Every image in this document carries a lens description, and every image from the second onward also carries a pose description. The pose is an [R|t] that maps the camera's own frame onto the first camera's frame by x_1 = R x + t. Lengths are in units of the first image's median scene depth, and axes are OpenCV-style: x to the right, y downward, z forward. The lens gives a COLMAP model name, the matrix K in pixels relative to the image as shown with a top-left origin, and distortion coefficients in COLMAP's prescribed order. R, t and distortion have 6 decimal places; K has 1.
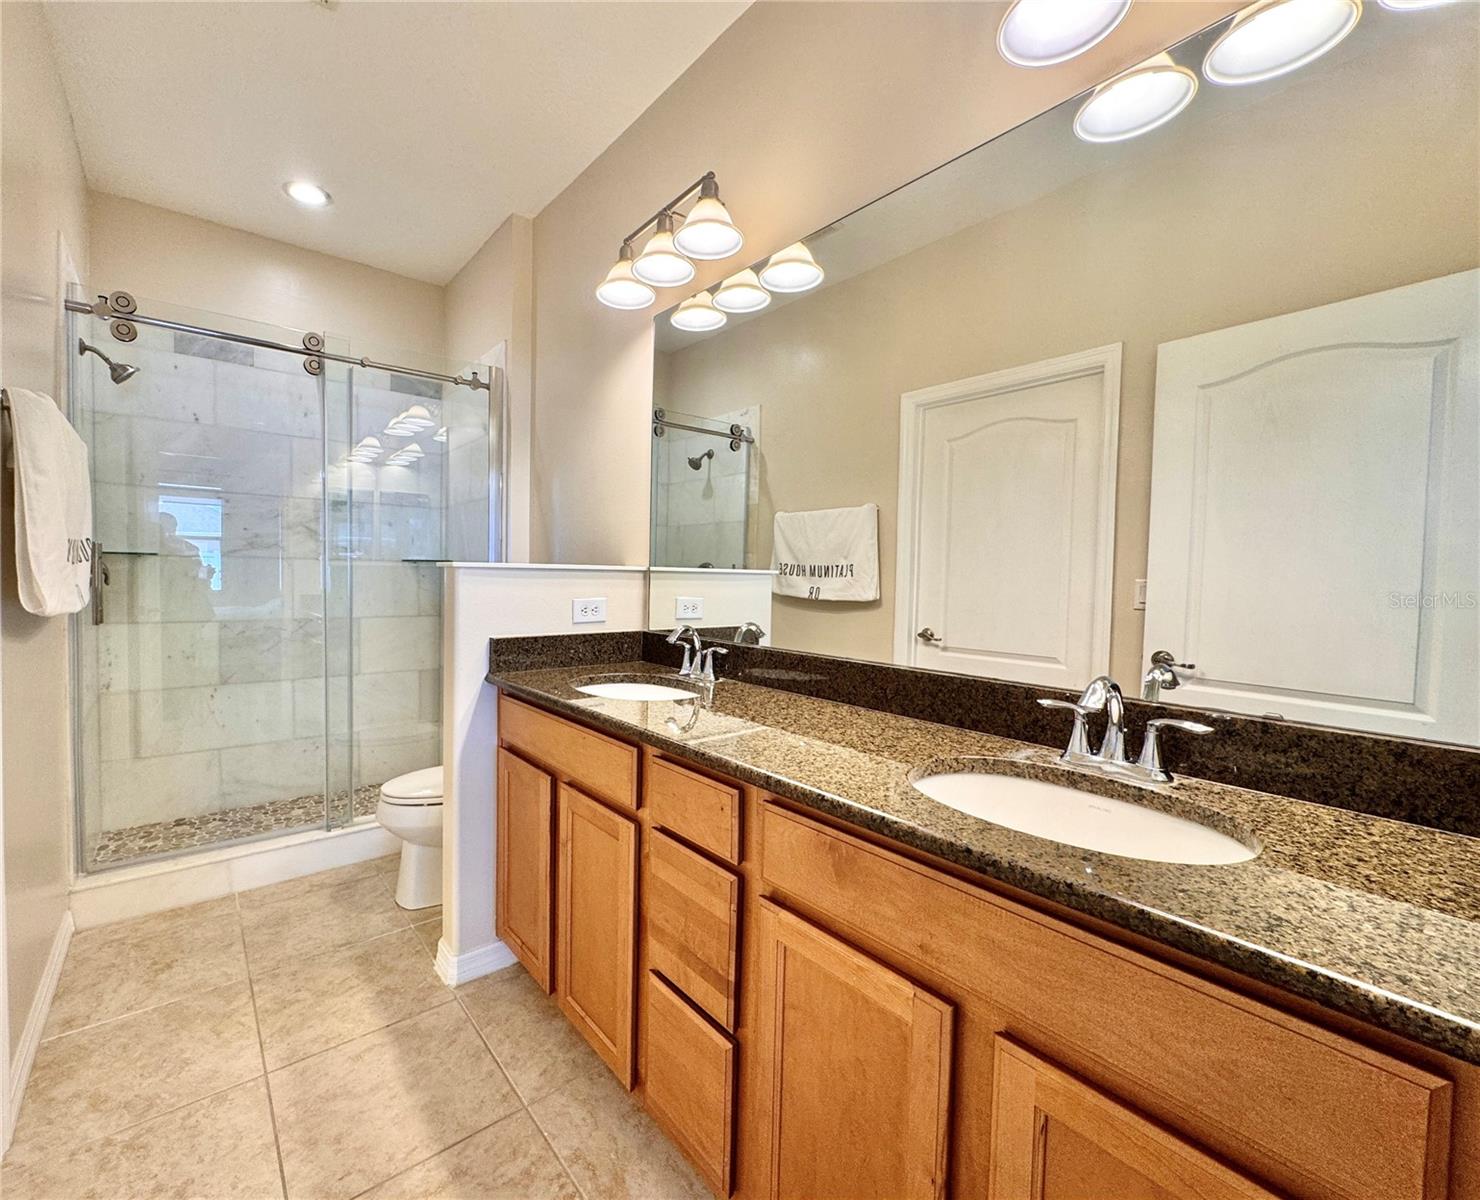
lens RADIAL K [[659.5, 0, 691.7], [0, 659.5, 601.5], [0, 0, 1]] dist [-0.004575, -0.000512]
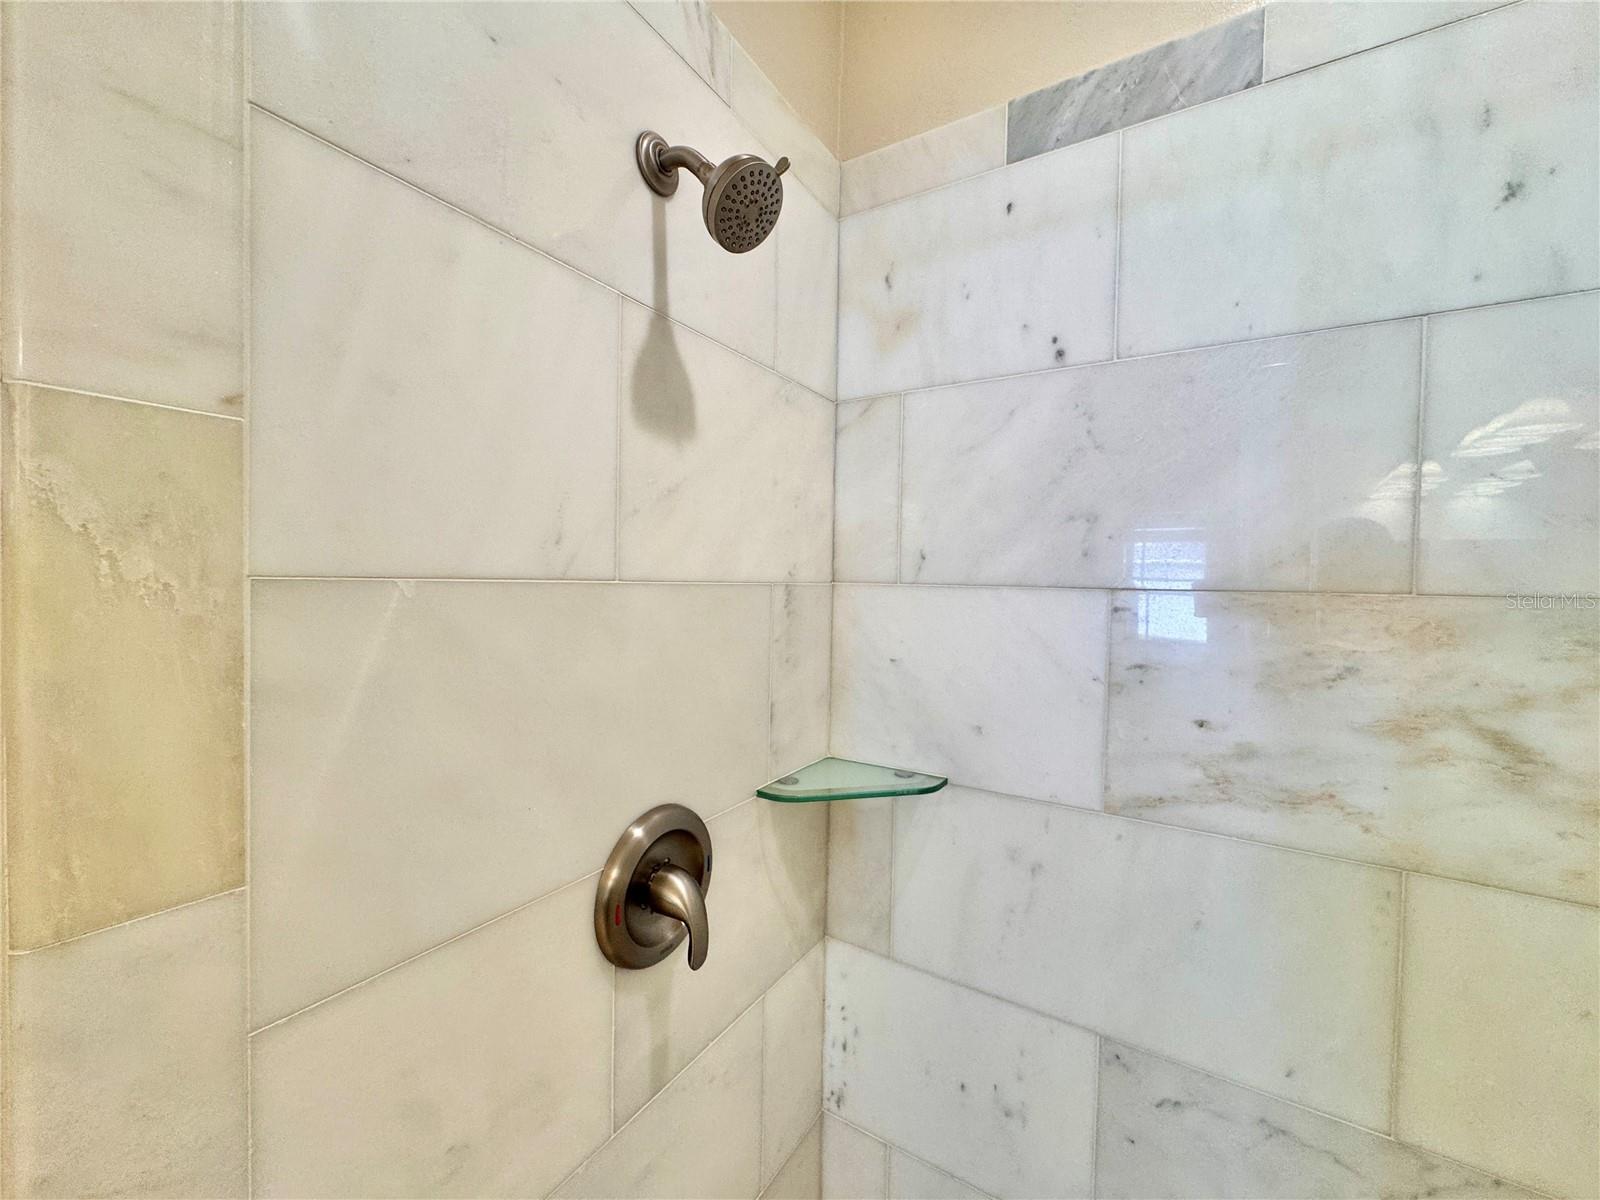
lens RADIAL K [[643.3, 0, 802.7], [0, 643.3, 597.8], [0, 0, 1]] dist [-0.003614, 0.000109]
pose [[0.339936, 0.009044, -0.940405, -0.492250], [-0.054308, 0.998474, -0.010029, -0.149449], [0.938879, 0.054481, 0.339909, 0.760410]]
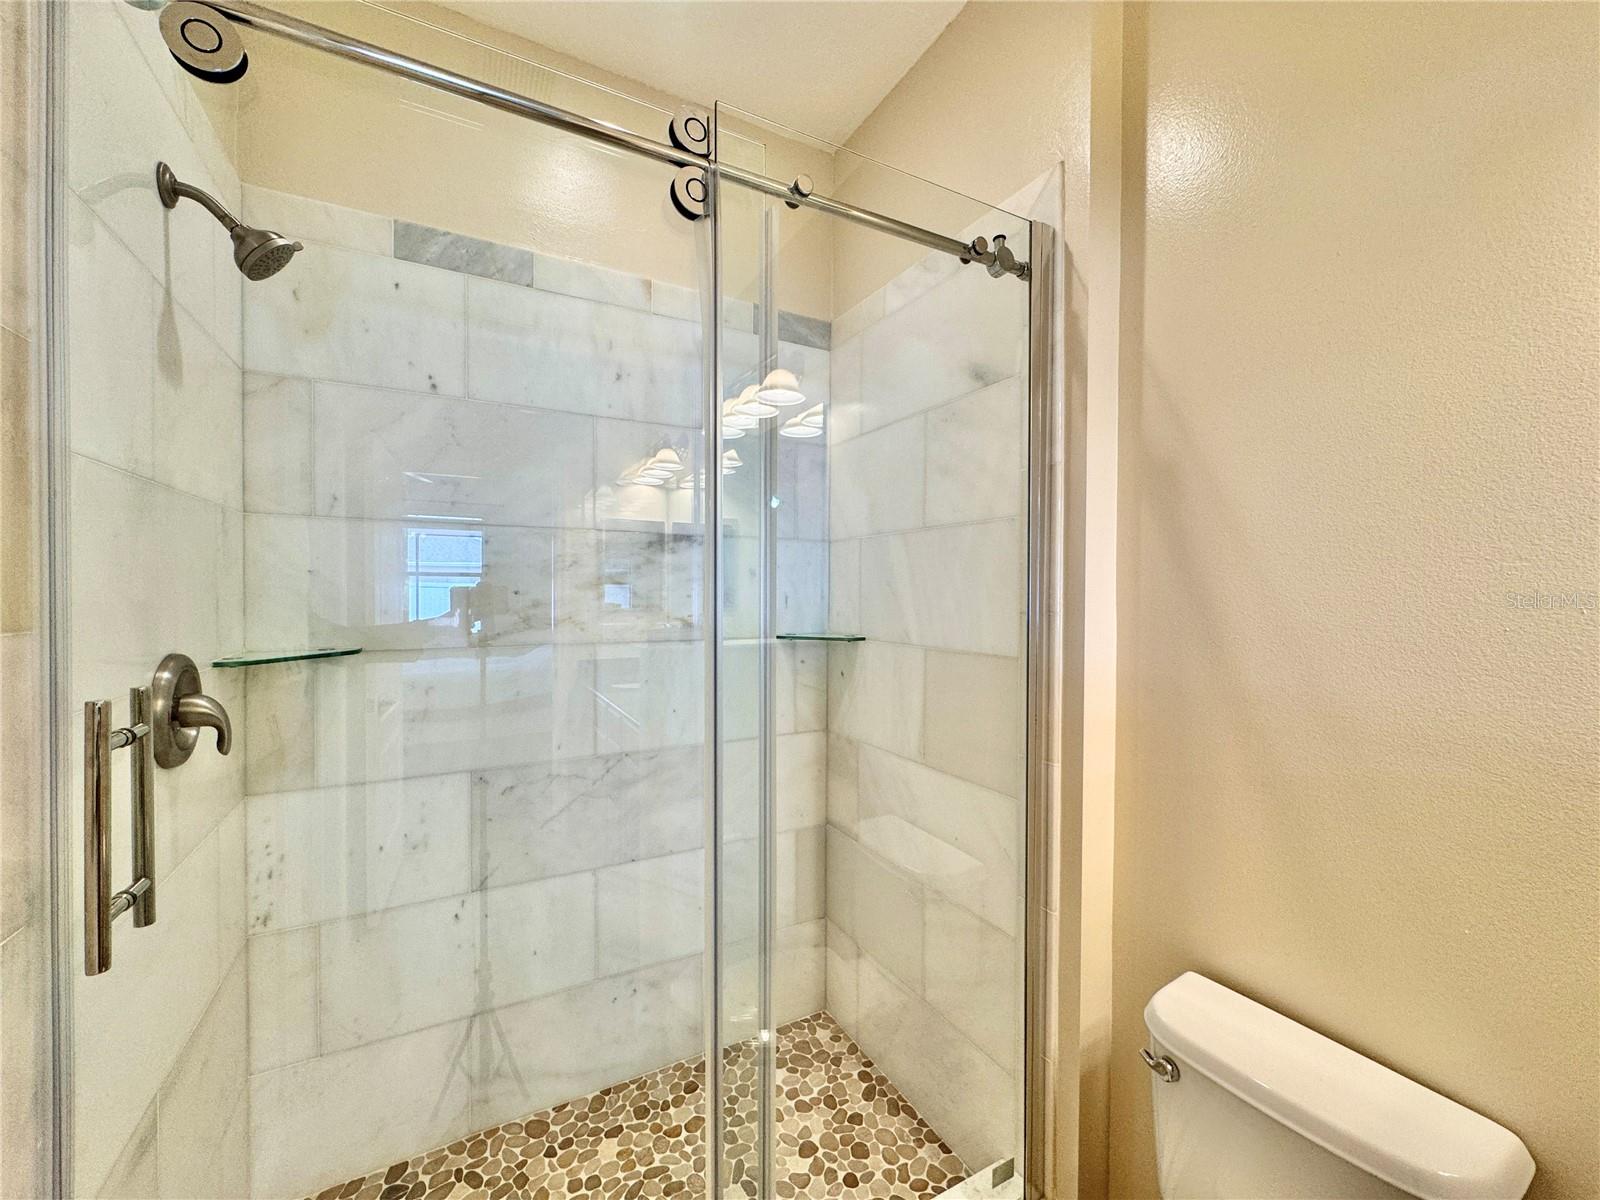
lens RADIAL K [[643.3, 0, 797.2], [0, 643.3, 597.3], [0, 0, 1]] dist [-0.003614, 0.000109]
pose [[0.987040, -0.012387, -0.159996, -0.373426], [0.007446, 0.999478, -0.031445, -0.088704], [0.160302, 0.029846, 0.986617, 0.526624]]
